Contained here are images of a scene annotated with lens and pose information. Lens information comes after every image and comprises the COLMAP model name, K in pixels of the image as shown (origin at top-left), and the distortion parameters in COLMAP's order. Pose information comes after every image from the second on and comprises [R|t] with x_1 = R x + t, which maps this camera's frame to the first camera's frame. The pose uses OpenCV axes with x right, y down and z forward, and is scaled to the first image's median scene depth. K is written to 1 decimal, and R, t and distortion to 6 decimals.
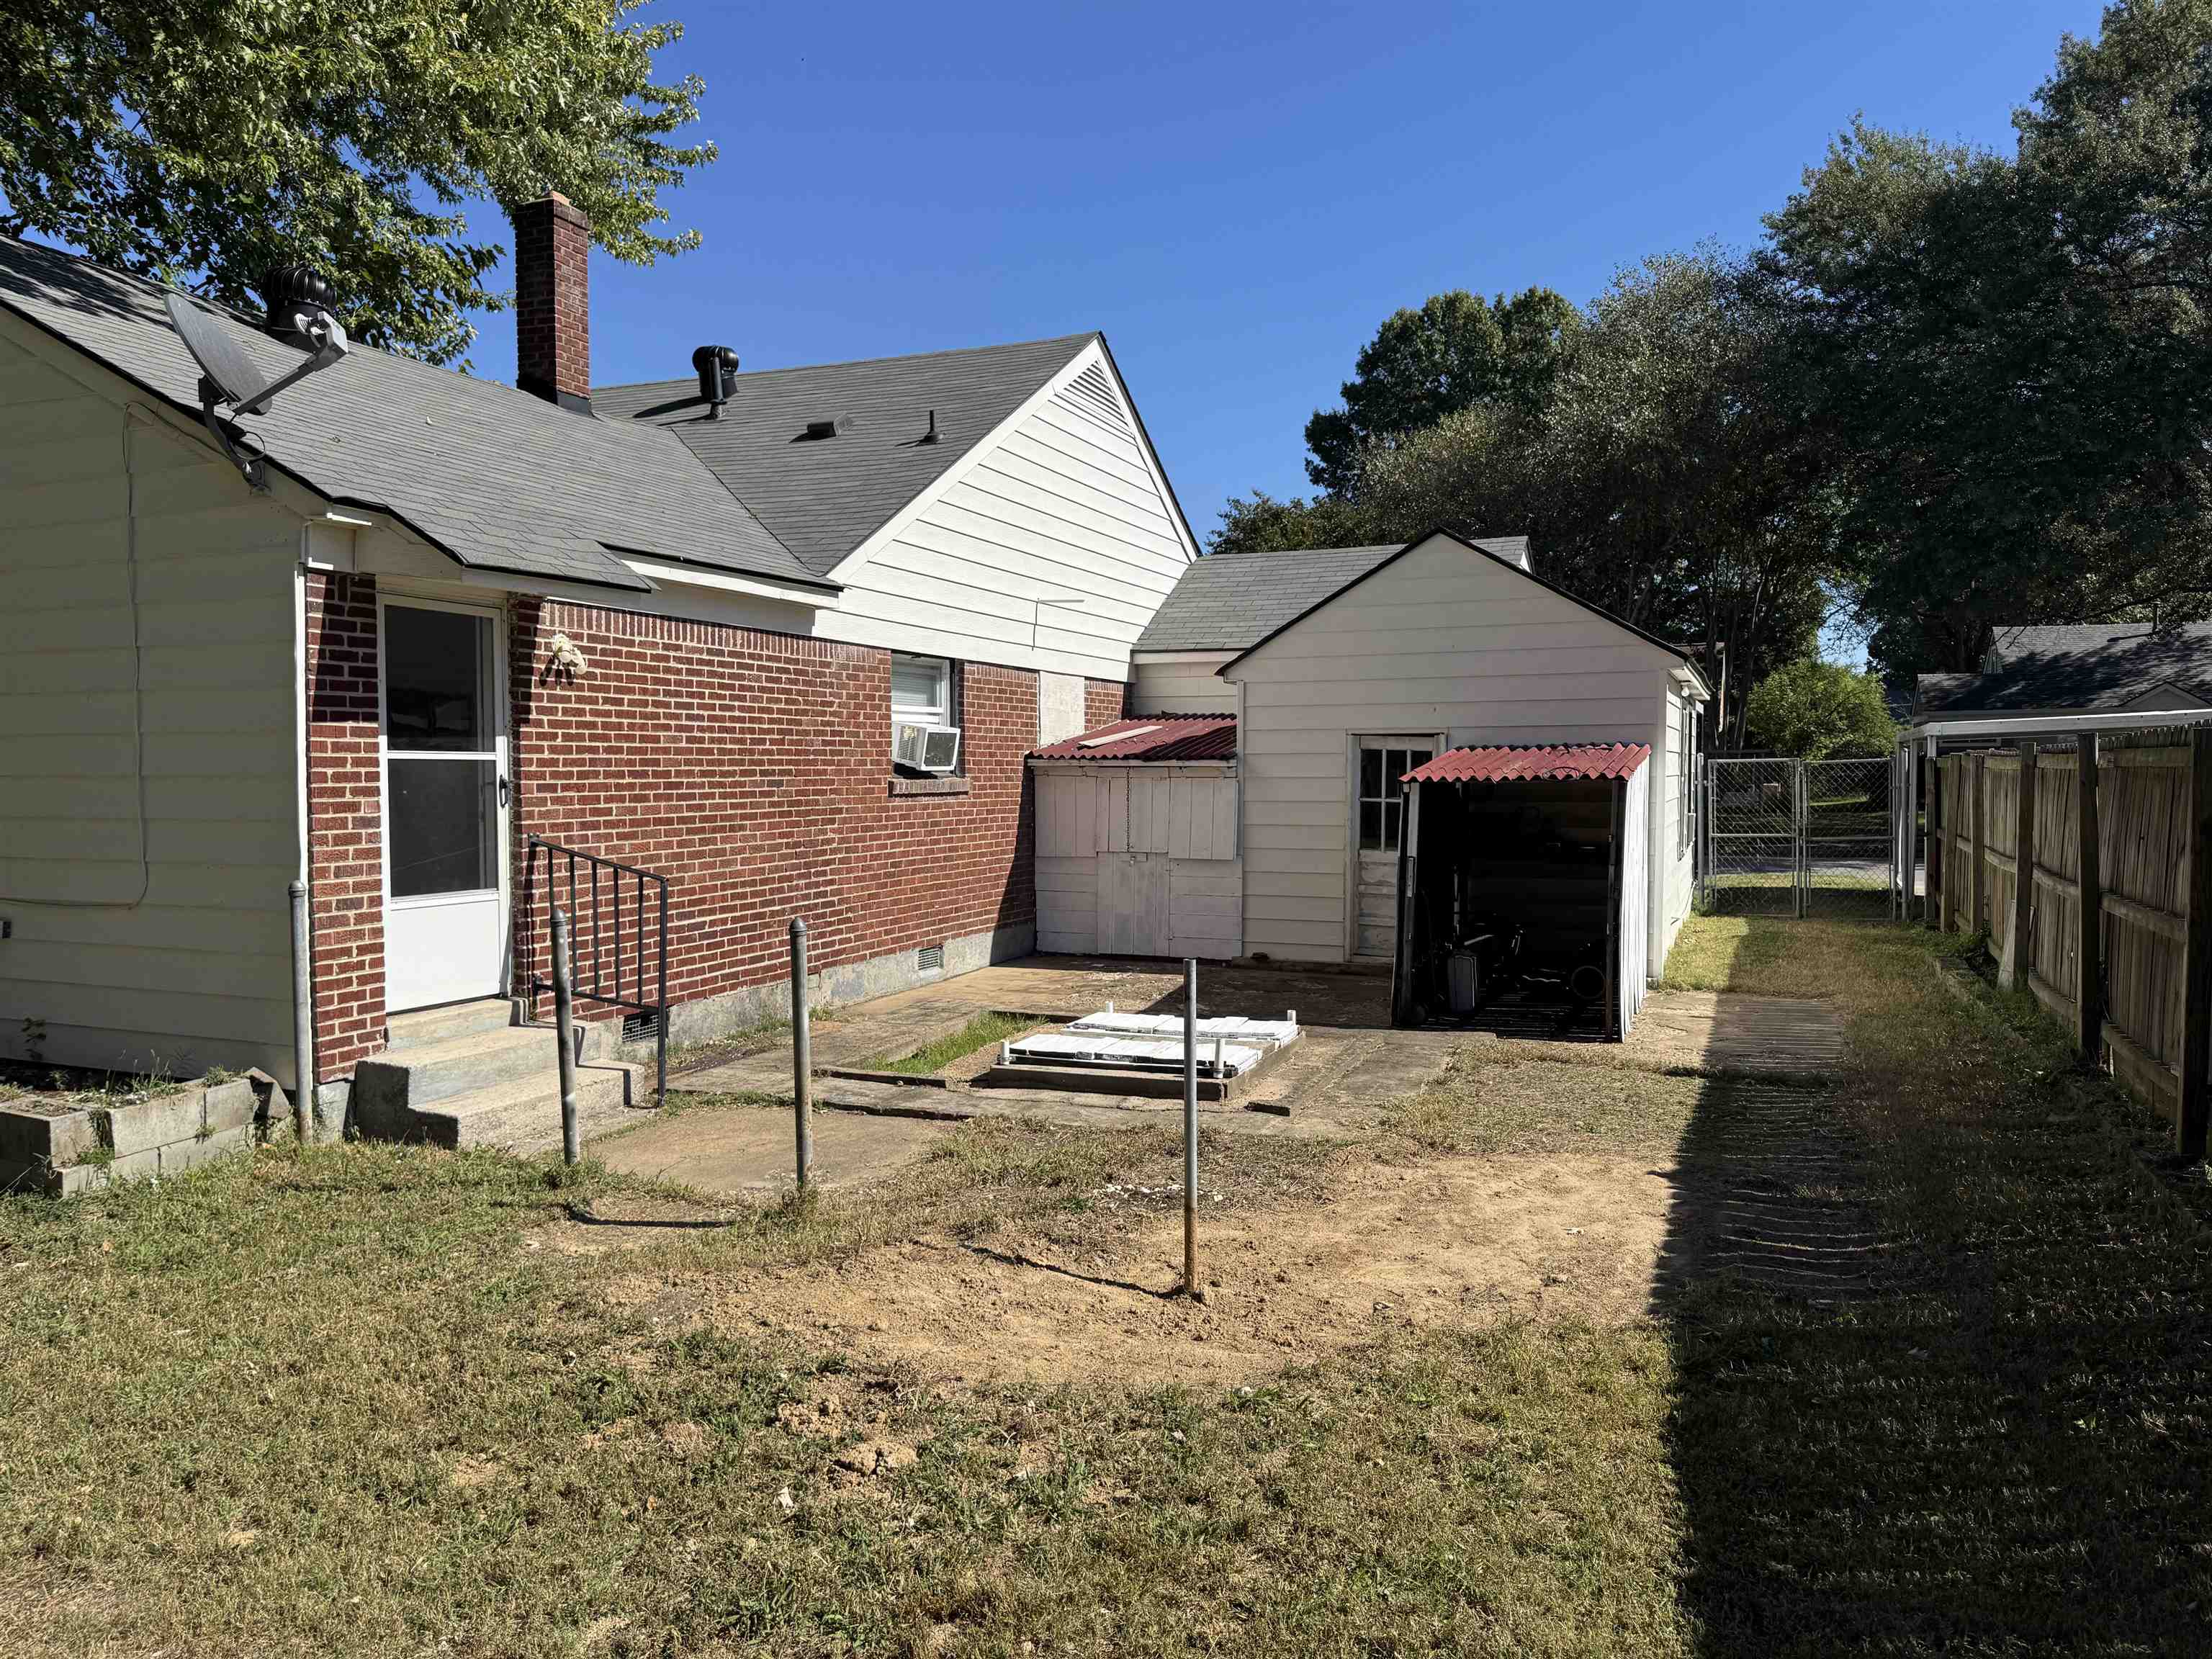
lens RADIAL K [[1551.0, 0, 1106.0], [0, 1551.0, 829.5], [0, 0, 1]] dist [0.031445, -0.075873]
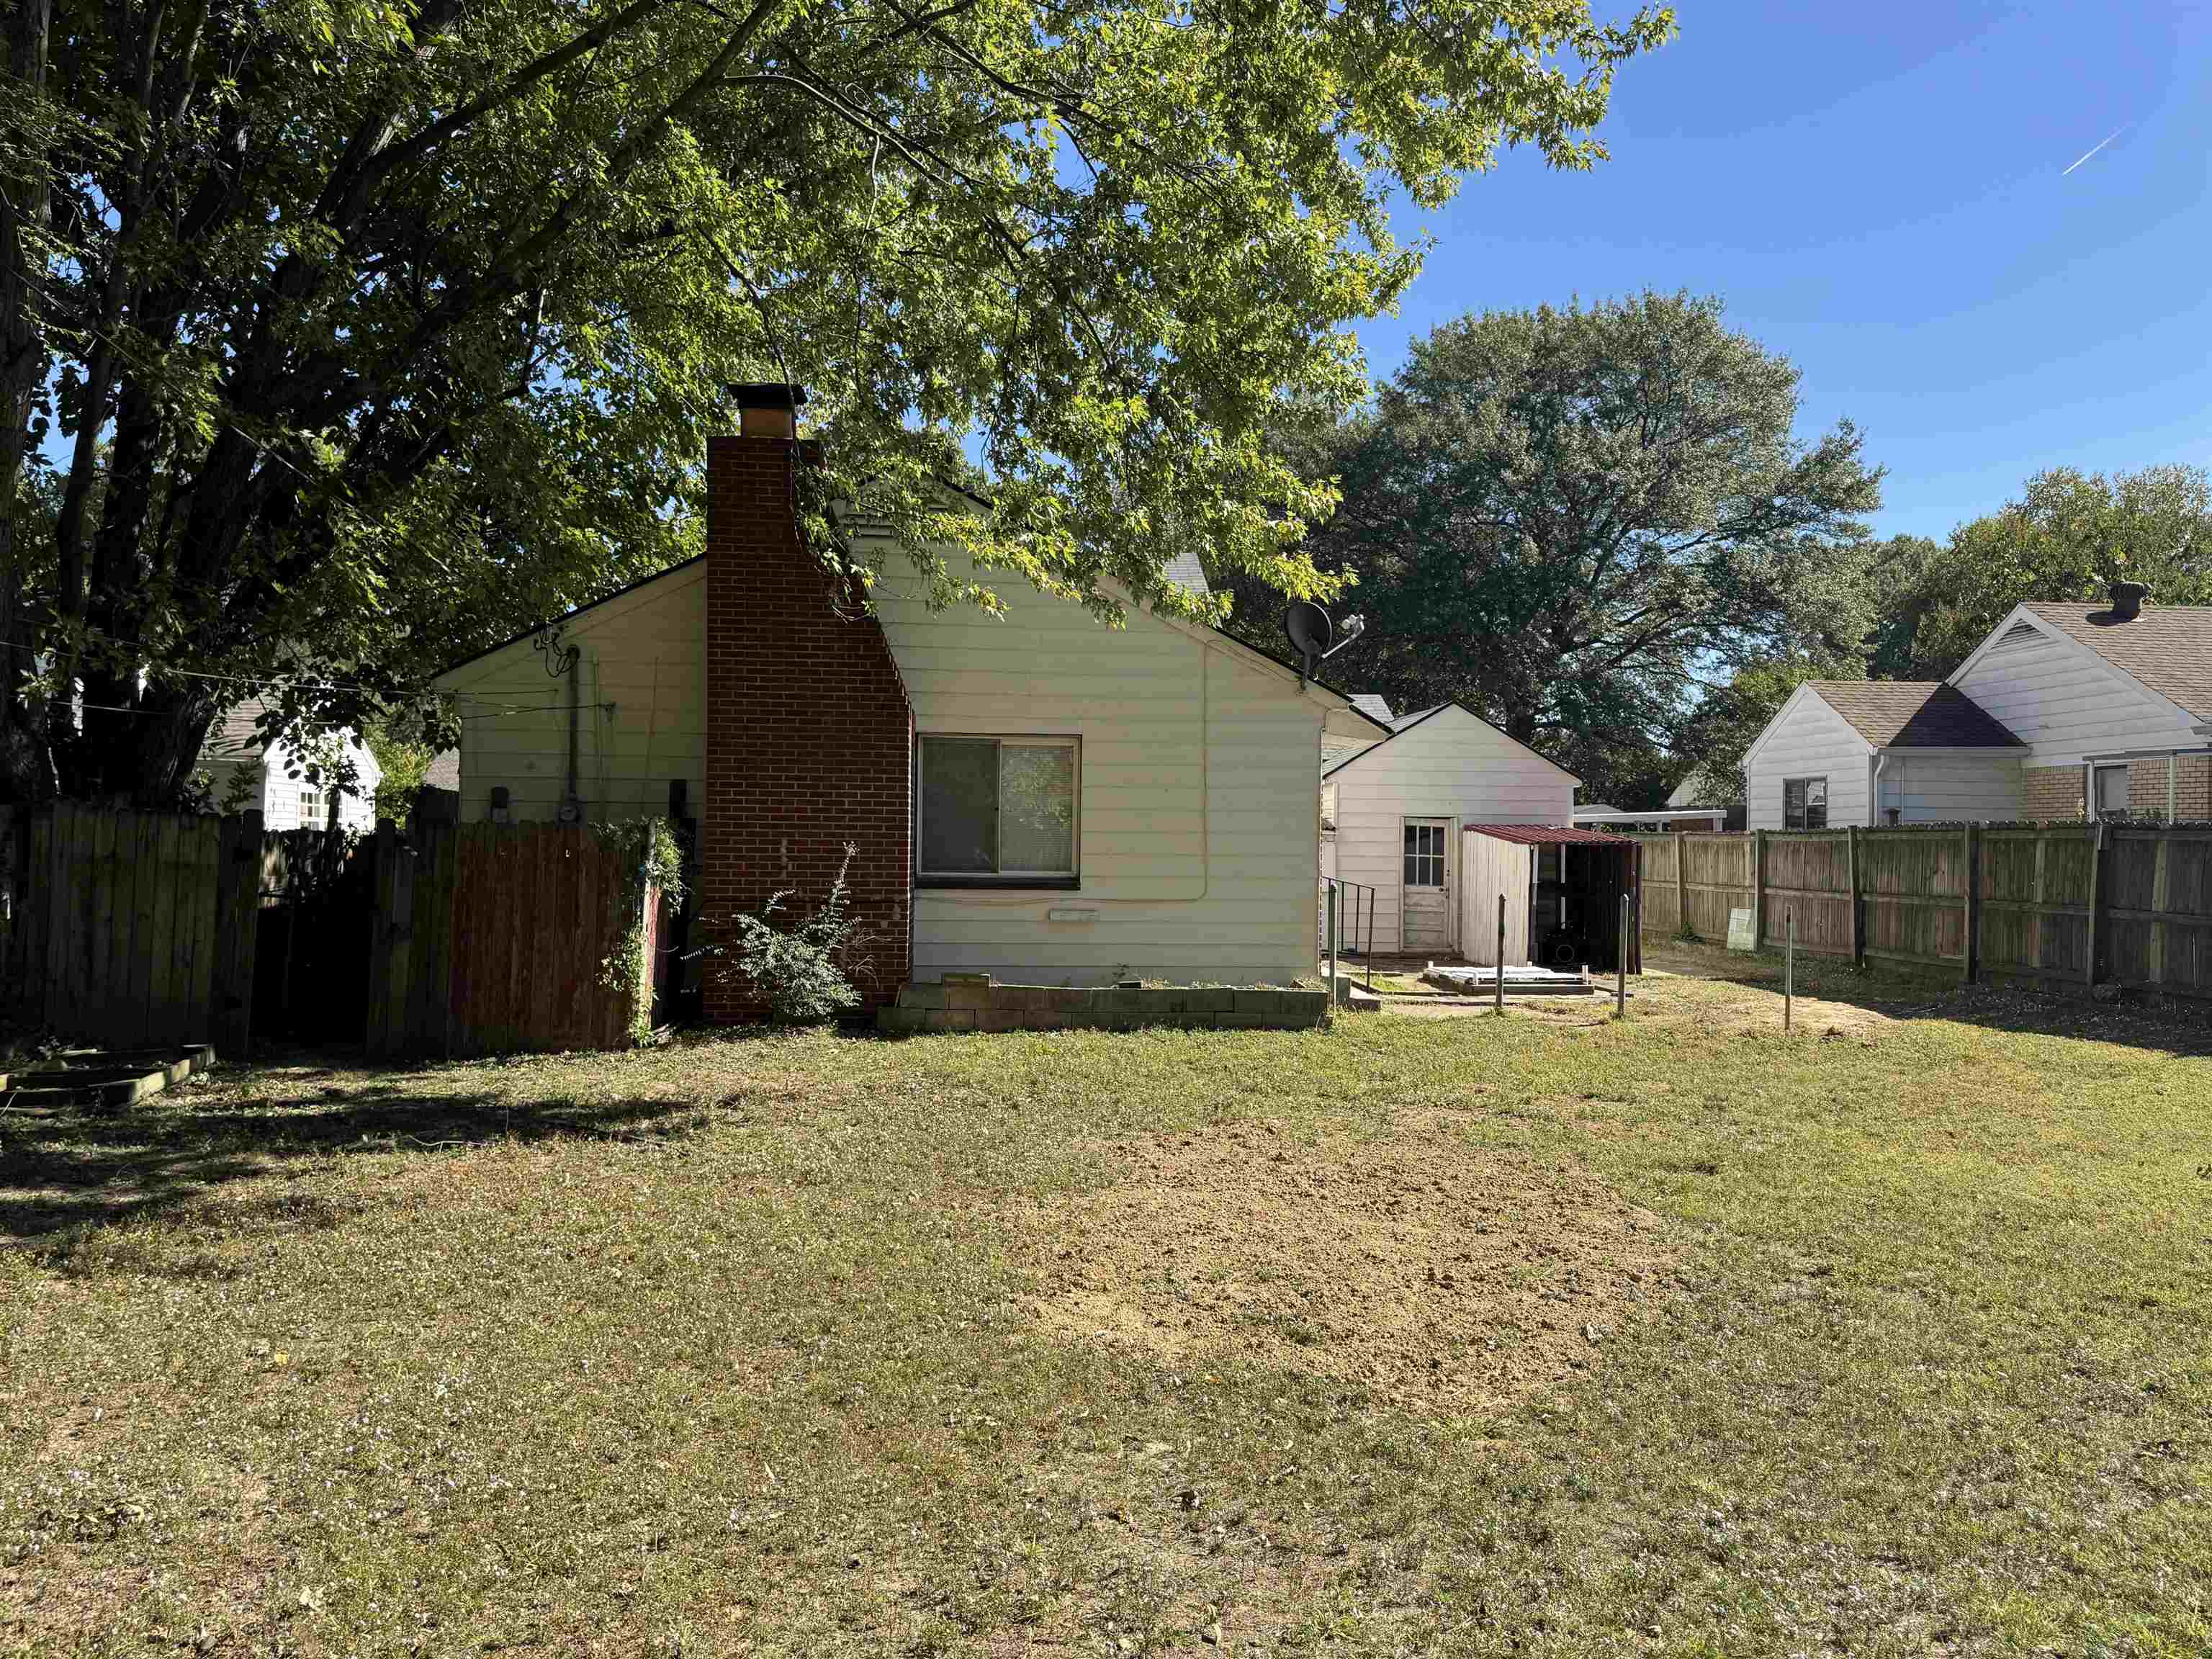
lens RADIAL K [[1551.0, 0, 1106.0], [0, 1551.0, 829.5], [0, 0, 1]] dist [0.031445, -0.075873]
pose [[0.875866, 0.015643, 0.482300, -0.946370], [0.009990, 0.998672, -0.050533, 0.035231], [-0.482450, 0.049078, 0.874547, -0.330155]]
